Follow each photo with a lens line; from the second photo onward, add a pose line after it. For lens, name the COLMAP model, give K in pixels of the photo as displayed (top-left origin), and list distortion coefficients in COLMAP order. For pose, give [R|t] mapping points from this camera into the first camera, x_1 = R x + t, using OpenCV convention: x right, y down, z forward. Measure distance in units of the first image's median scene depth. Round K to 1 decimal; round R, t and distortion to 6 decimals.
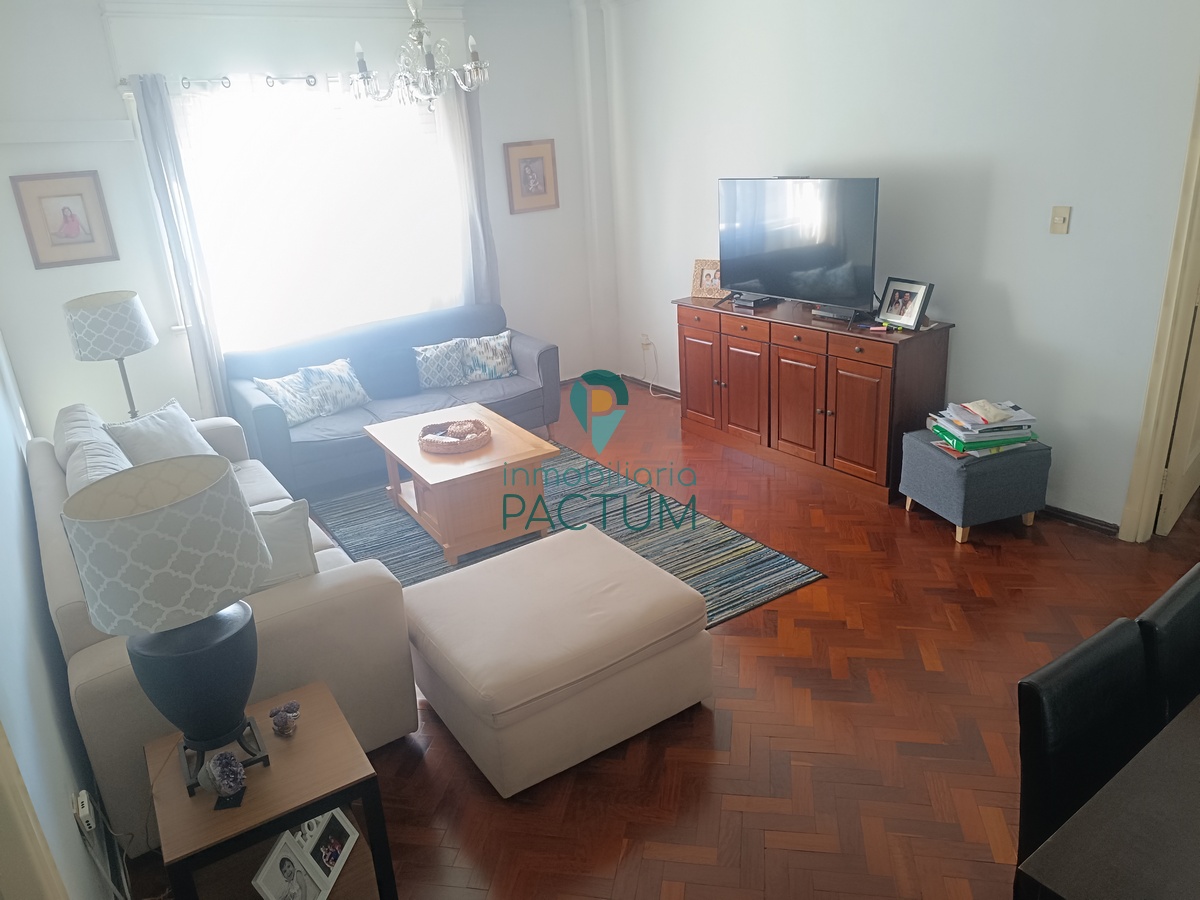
lens RADIAL K [[833.6, 0, 598.8], [0, 833.6, 439.4], [0, 0, 1]] dist [0.006198, -0.012367]
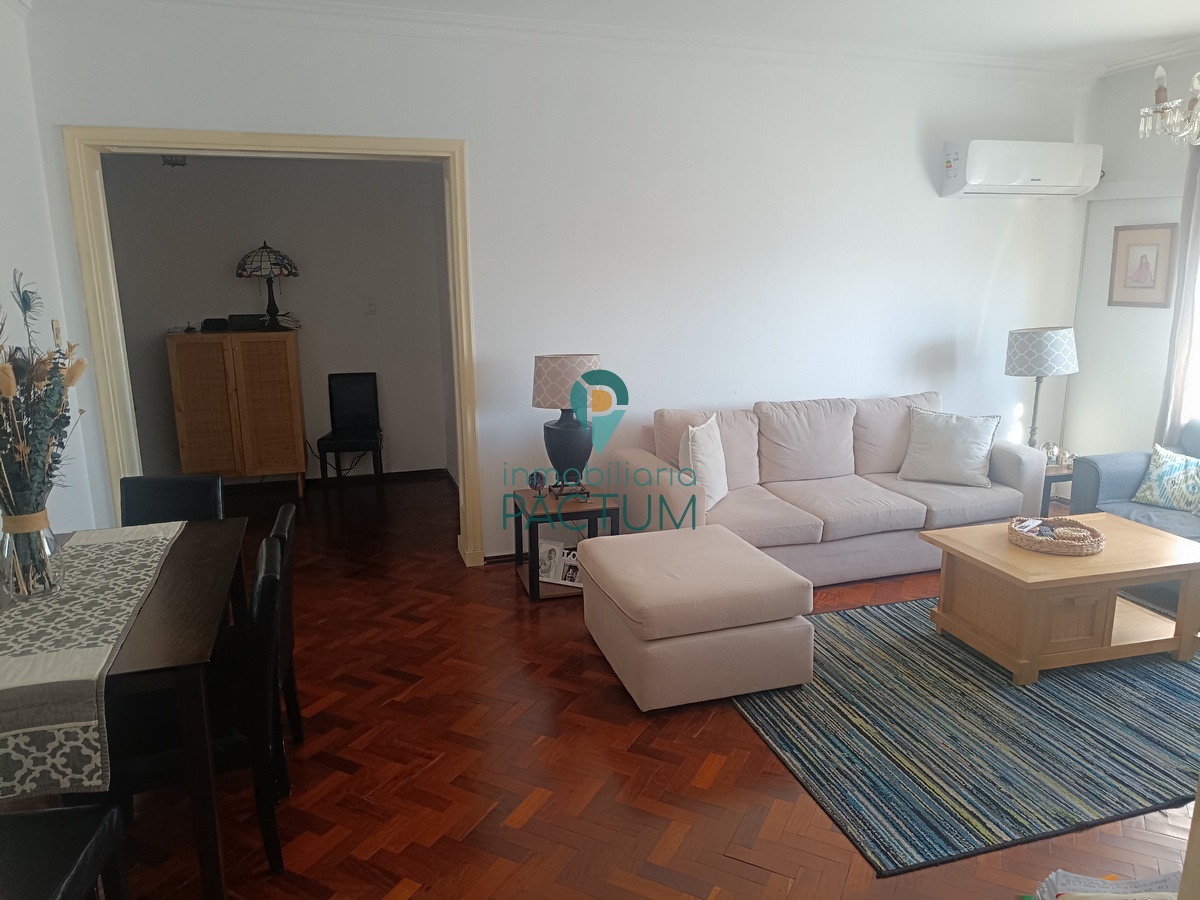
lens RADIAL K [[833.6, 0, 602.3], [0, 833.6, 453.3], [0, 0, 1]] dist [0.006198, -0.012367]
pose [[-0.288415, 0.264212, -0.920331, 0.747341], [-0.299178, 0.888185, 0.348740, -0.245944], [0.909566, 0.375924, -0.177119, 0.730831]]
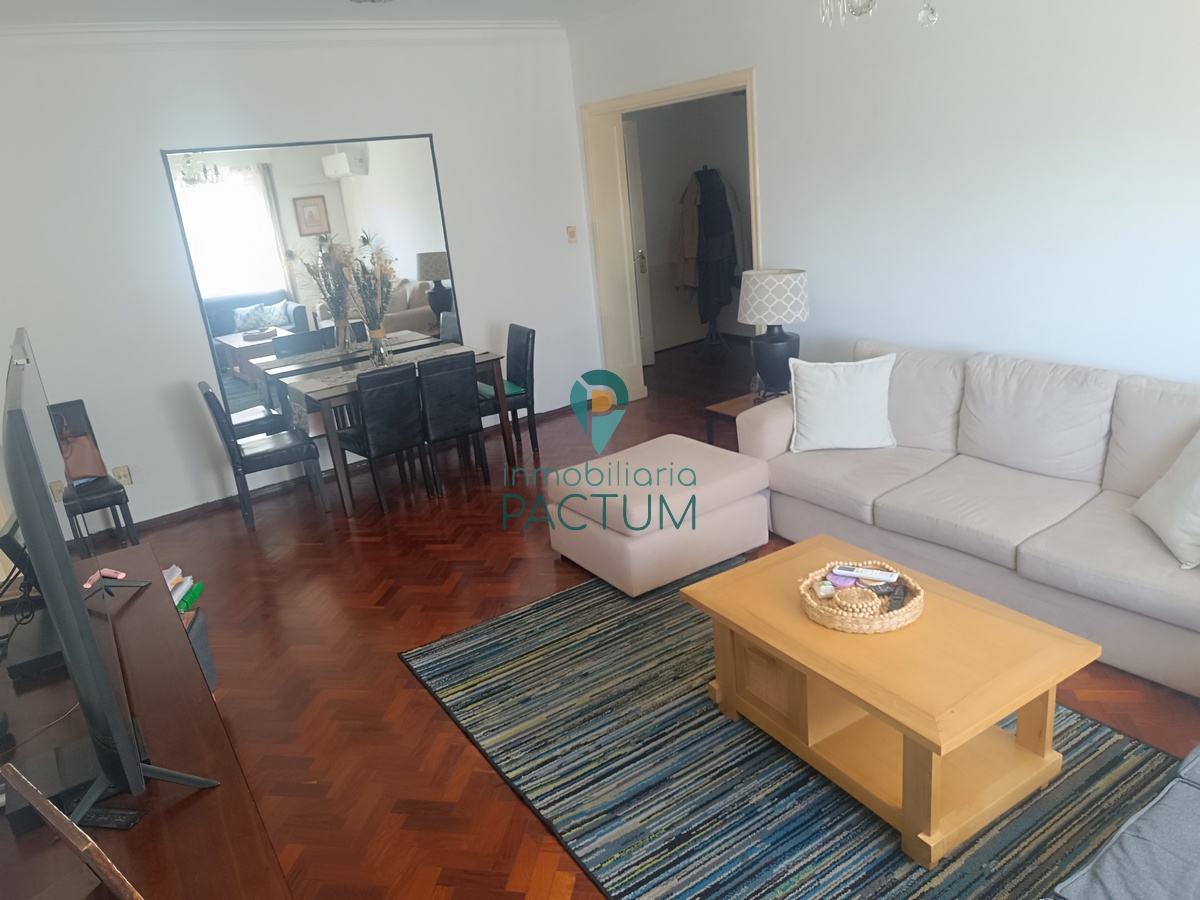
lens RADIAL K [[833.6, 0, 594.5], [0, 833.6, 447.9], [0, 0, 1]] dist [0.006198, -0.012367]
pose [[-0.986622, 0.150987, 0.061485, -0.037180], [0.156971, 0.777981, 0.608363, -0.510221], [0.044021, 0.609875, -0.791274, 1.470652]]
